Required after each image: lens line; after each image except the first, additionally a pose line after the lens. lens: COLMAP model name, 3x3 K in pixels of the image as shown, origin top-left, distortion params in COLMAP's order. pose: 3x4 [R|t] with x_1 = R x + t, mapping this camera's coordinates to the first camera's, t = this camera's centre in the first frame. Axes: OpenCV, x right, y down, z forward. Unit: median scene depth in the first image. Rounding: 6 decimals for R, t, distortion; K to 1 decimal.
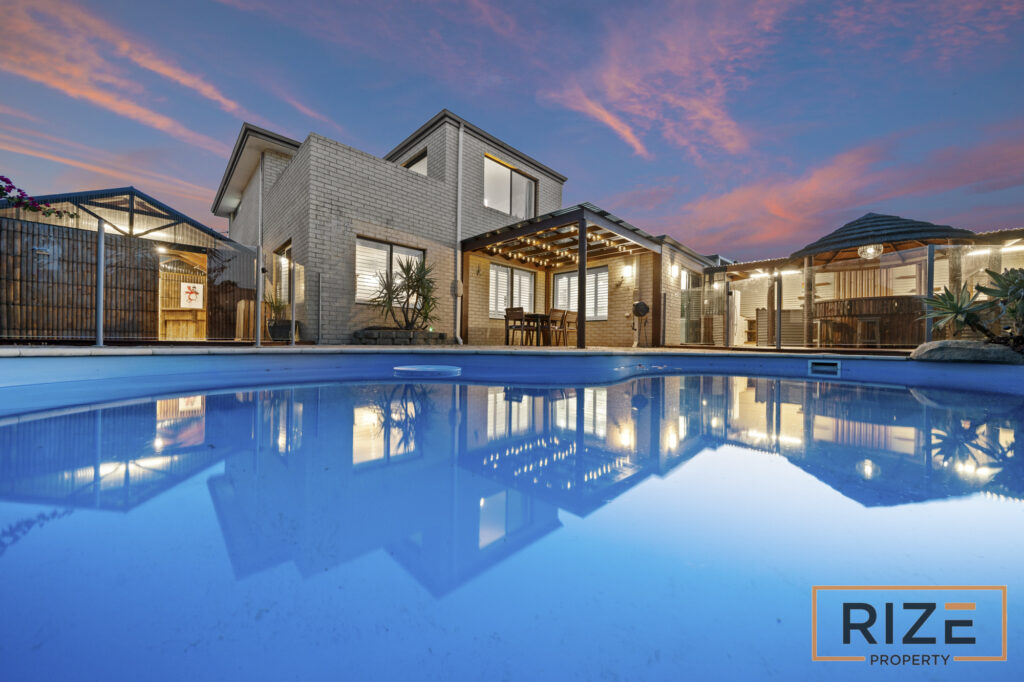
lens RADIAL K [[351.5, 0, 502.4], [0, 351.5, 337.7], [0, 0, 1]] dist [-0.003536, 0.000161]
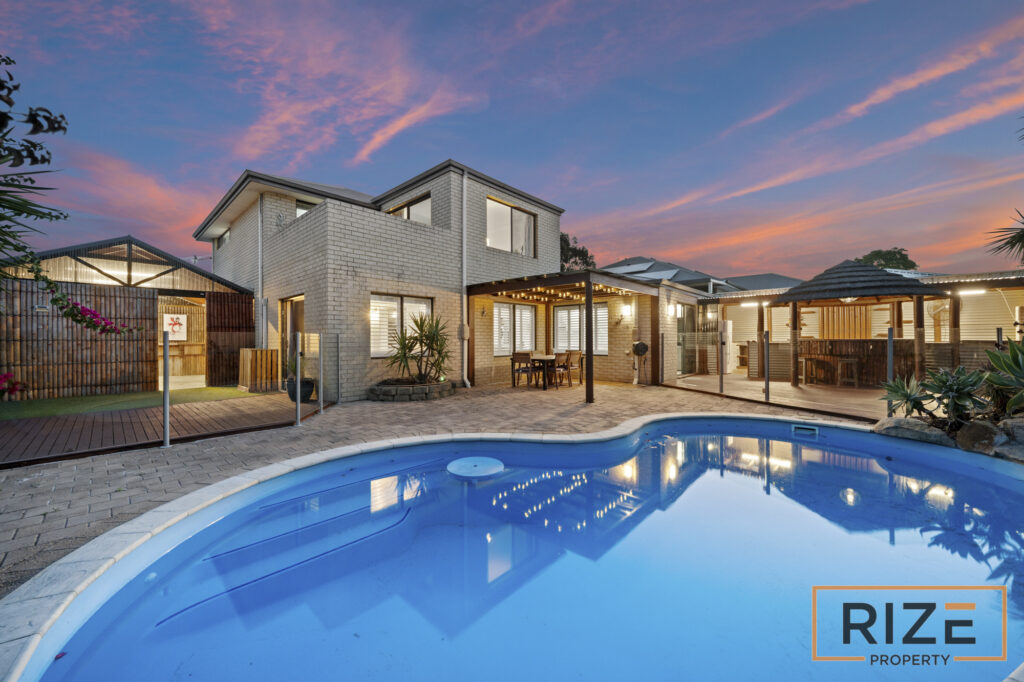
lens RADIAL K [[372.5, 0, 506.2], [0, 372.5, 335.5], [0, 0, 1]] dist [-0.000810, -0.000413]
pose [[0.998619, -0.017317, 0.049594, -0.060357], [0.017519, 0.999840, -0.003649, -0.125293], [-0.049523, 0.004512, 0.998763, -0.089481]]
